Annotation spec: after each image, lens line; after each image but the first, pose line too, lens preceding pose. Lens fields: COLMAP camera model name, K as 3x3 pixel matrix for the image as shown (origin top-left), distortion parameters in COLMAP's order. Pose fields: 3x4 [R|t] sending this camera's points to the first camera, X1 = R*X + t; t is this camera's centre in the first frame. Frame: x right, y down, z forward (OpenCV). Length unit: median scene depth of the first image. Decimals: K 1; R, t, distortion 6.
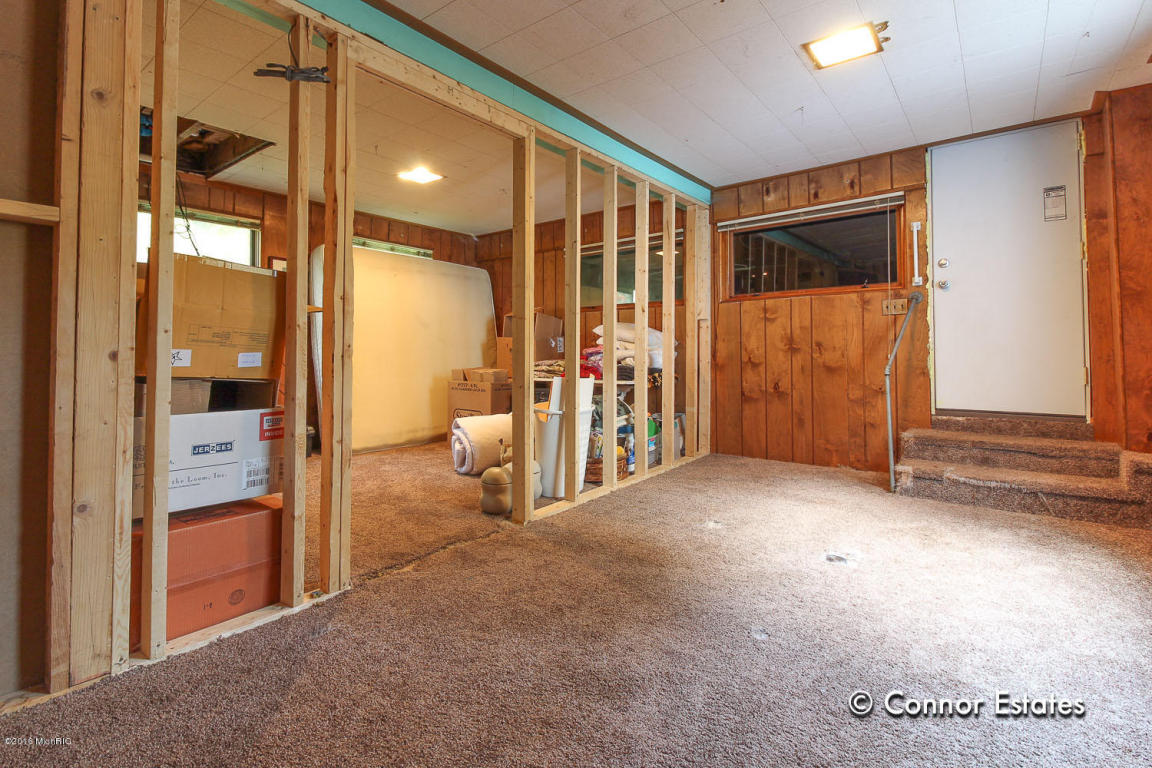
lens RADIAL K [[545.7, 0, 576.6], [0, 545.7, 343.2], [0, 0, 1]] dist [0.002458, 0.000043]
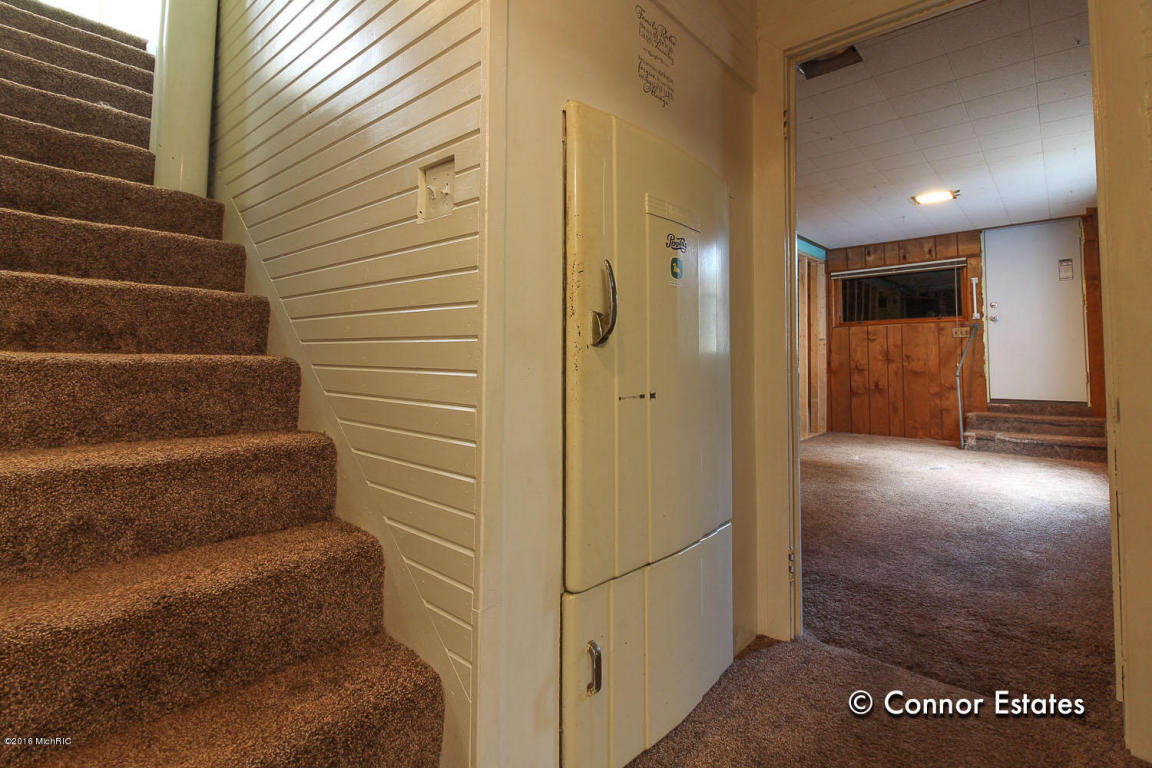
lens RADIAL K [[546.7, 0, 572.1], [0, 546.7, 338.9], [0, 0, 1]] dist [0.000182, -0.000356]
pose [[0.997375, 0.001858, -0.072392, -0.386859], [-0.003722, 0.999665, -0.025628, -0.005168], [0.072320, 0.025830, 0.997047, -0.596250]]
